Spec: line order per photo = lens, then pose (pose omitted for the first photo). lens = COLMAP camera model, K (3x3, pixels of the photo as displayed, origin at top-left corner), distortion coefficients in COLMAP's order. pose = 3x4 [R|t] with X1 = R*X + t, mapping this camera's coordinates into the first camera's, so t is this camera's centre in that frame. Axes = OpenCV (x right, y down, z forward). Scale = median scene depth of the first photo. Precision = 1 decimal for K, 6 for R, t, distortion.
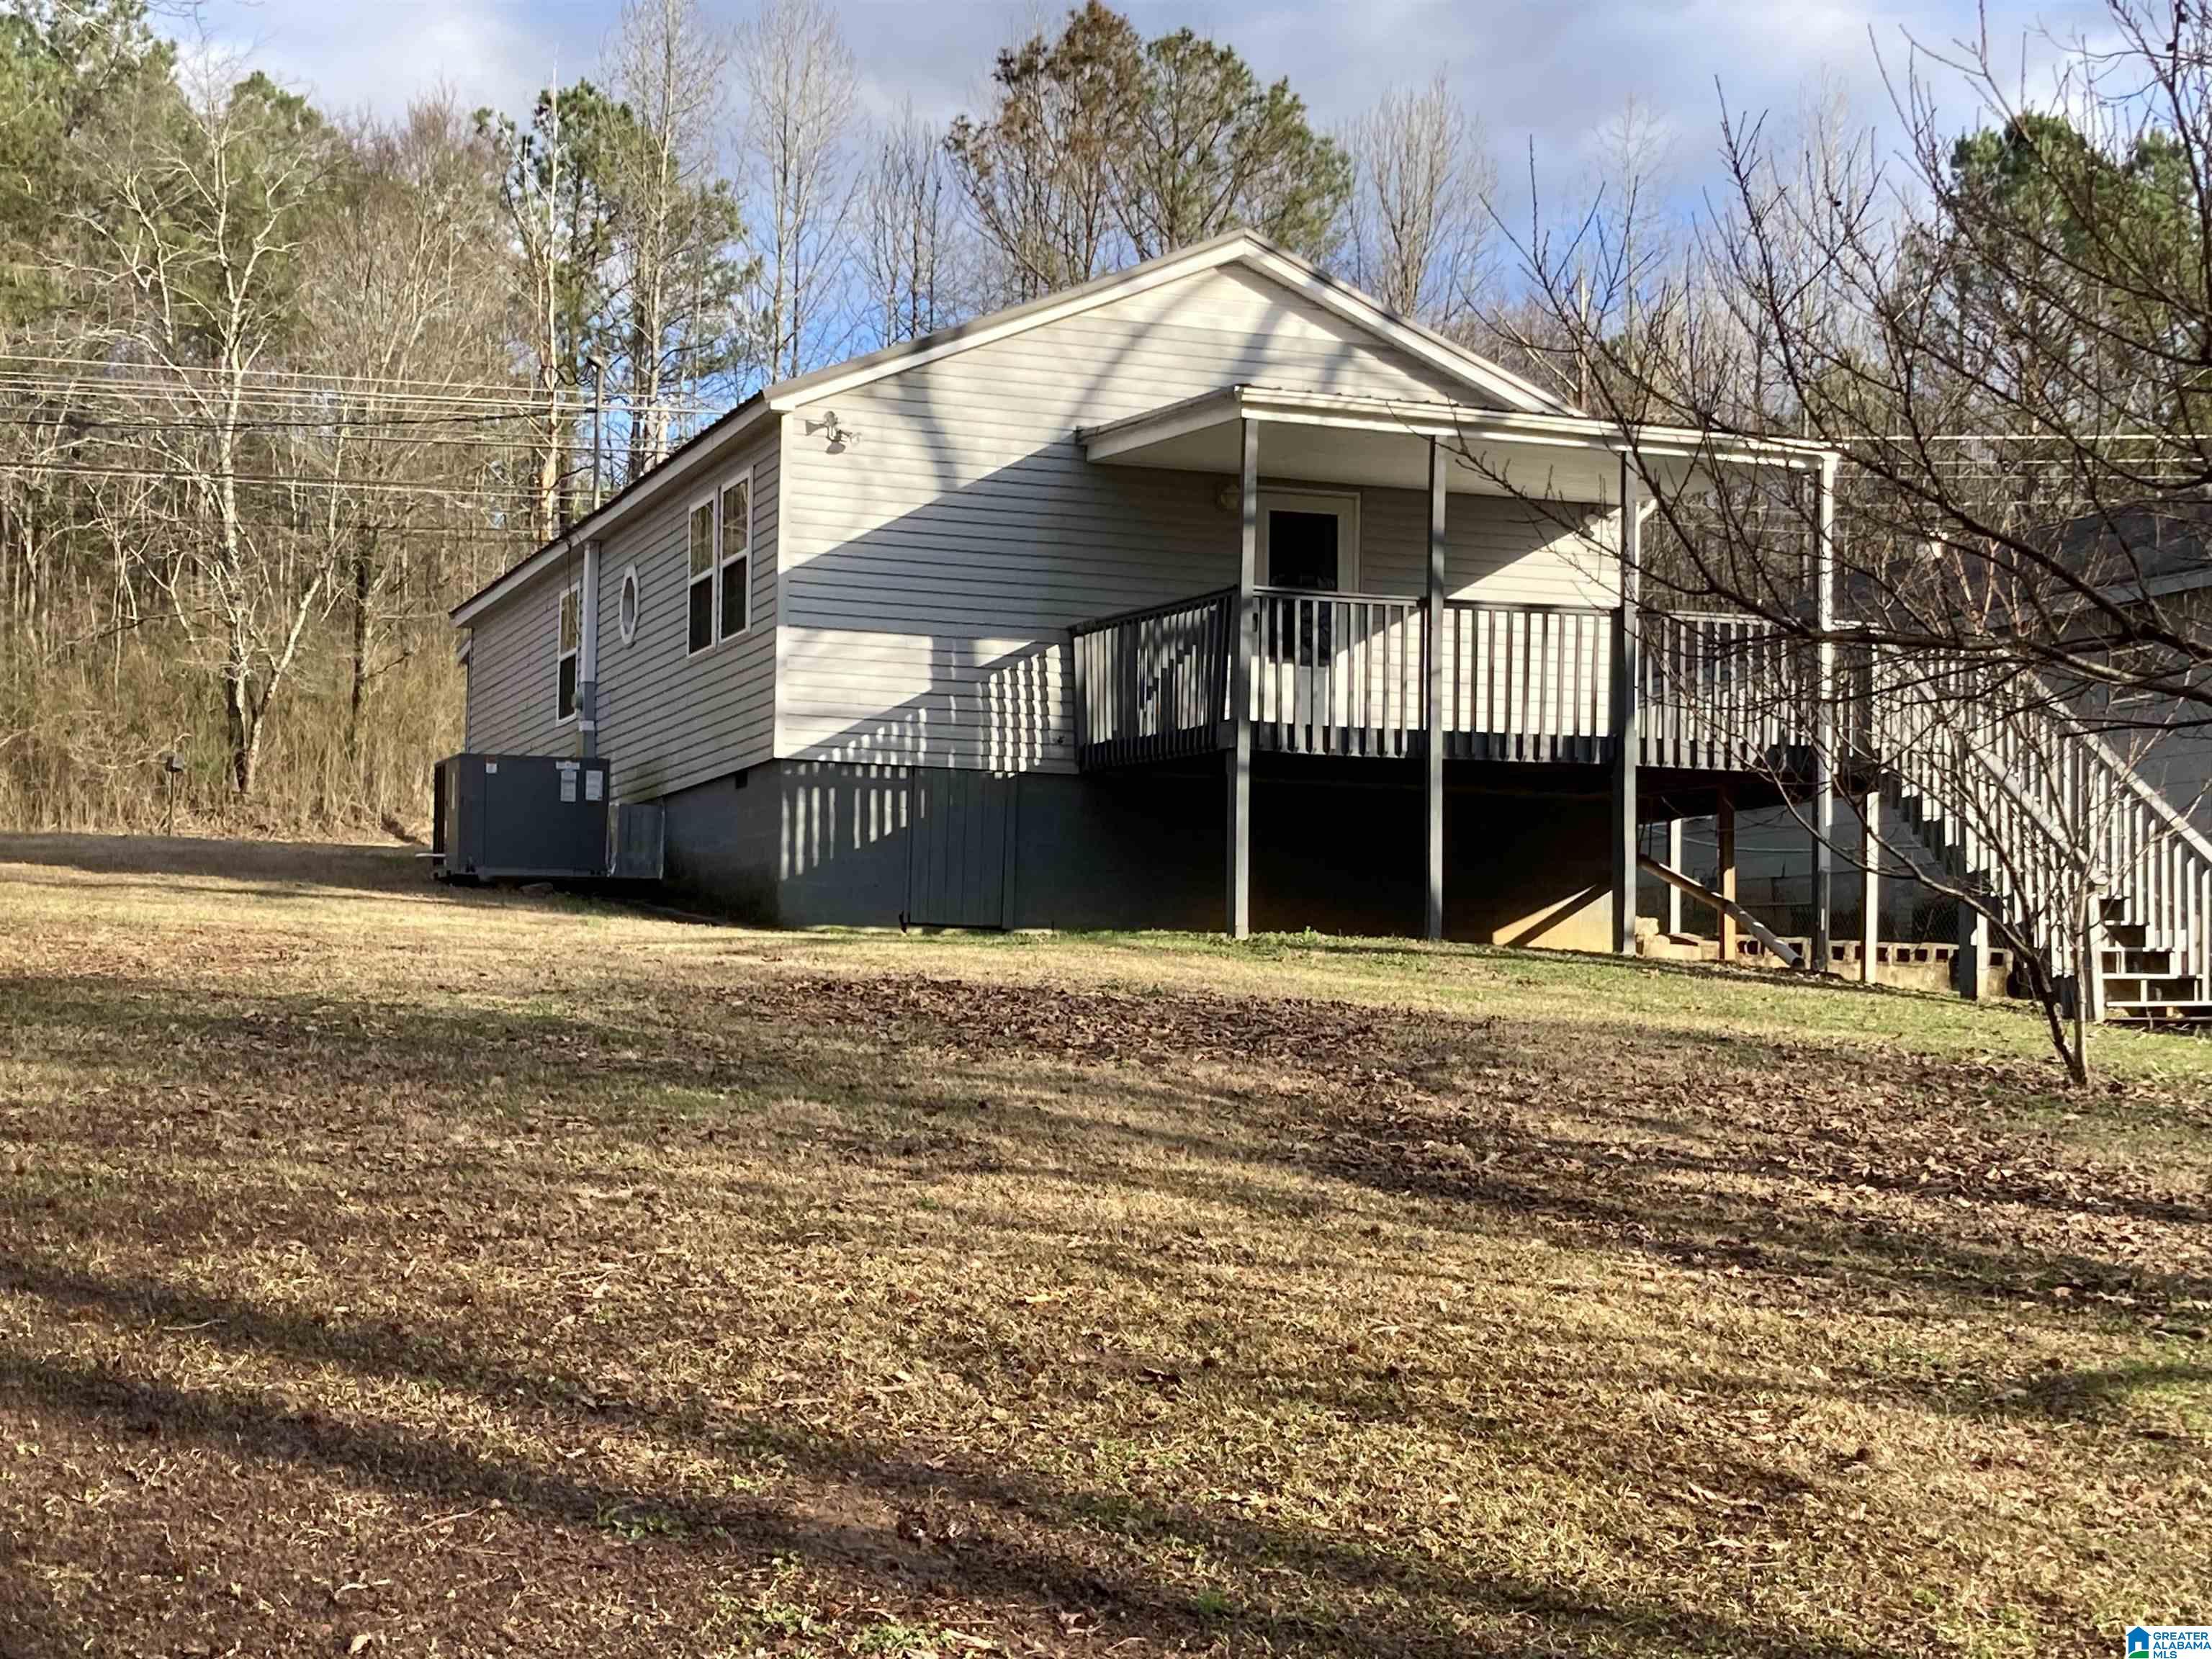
lens RADIAL K [[3158.8, 0, 1107.4], [0, 3158.8, 839.1], [0, 0, 1]] dist [0.037249, 0.000000]
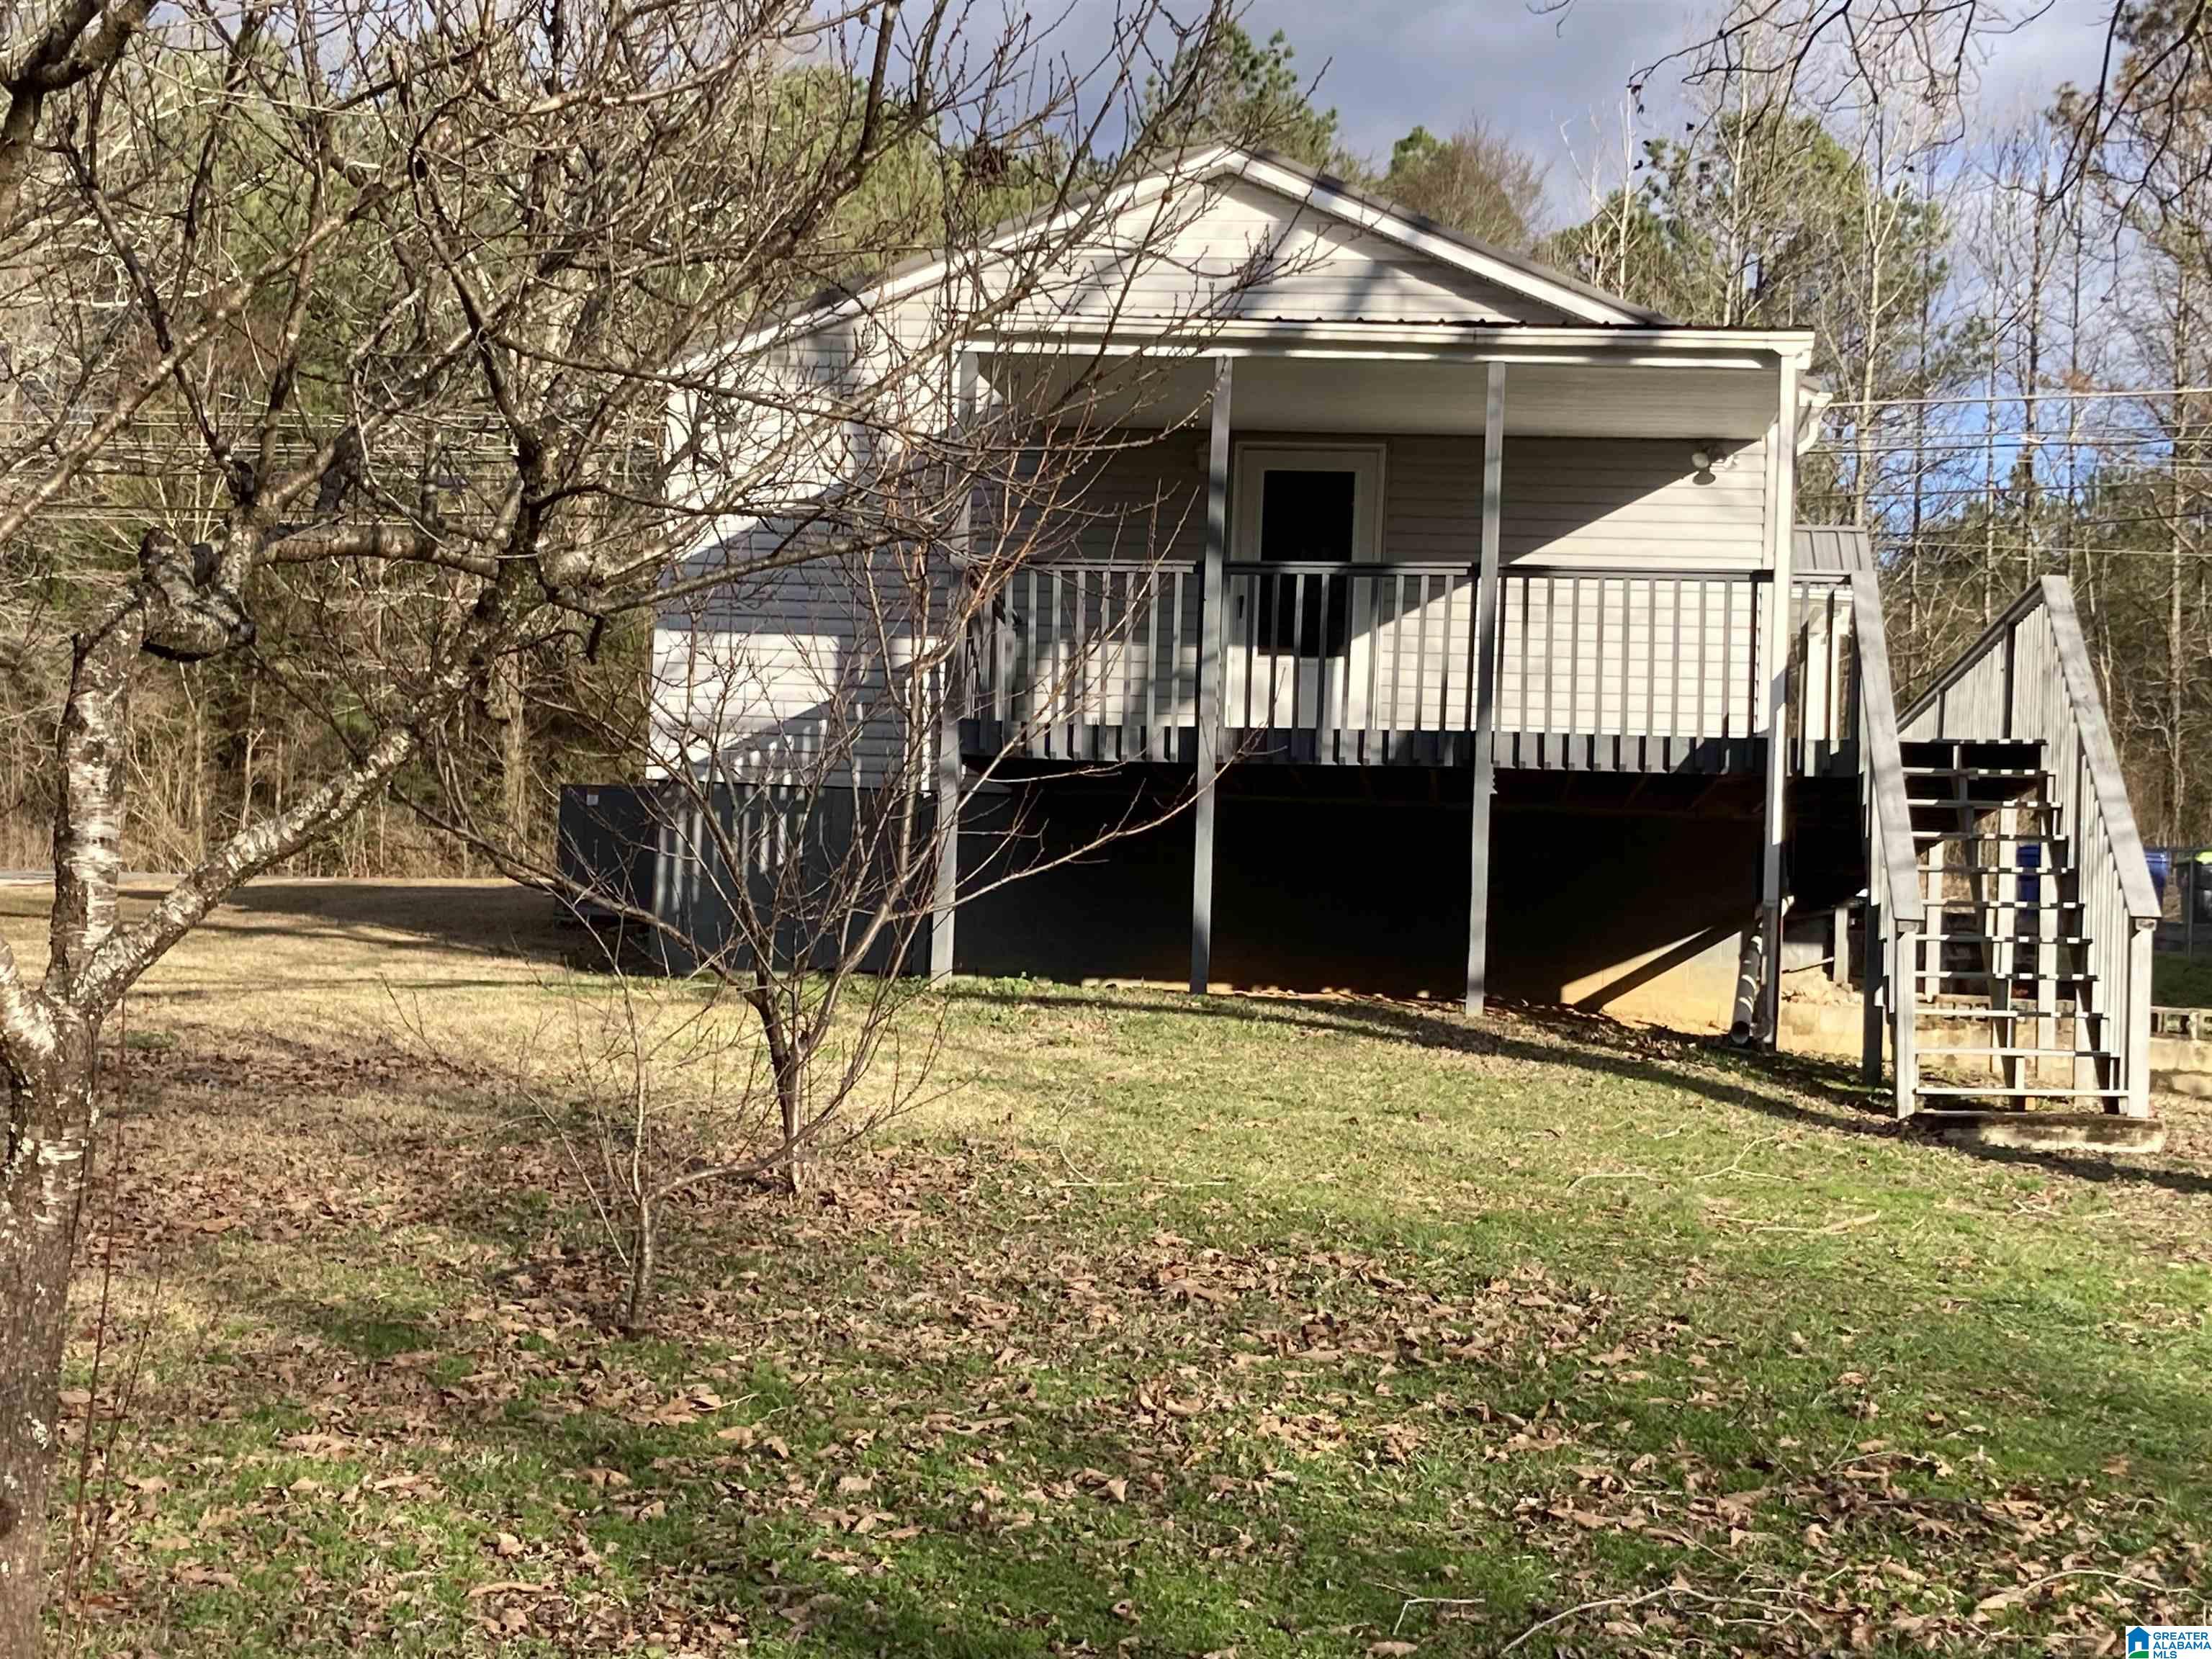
lens RADIAL K [[3158.8, 0, 1105.9], [0, 3158.8, 821.1], [0, 0, 1]] dist [0.037249, 0.000000]
pose [[0.891578, -0.010078, -0.452755, 0.385595], [-0.000241, 0.999742, -0.022729, 0.006218], [0.452867, 0.020374, 0.891345, 0.247270]]
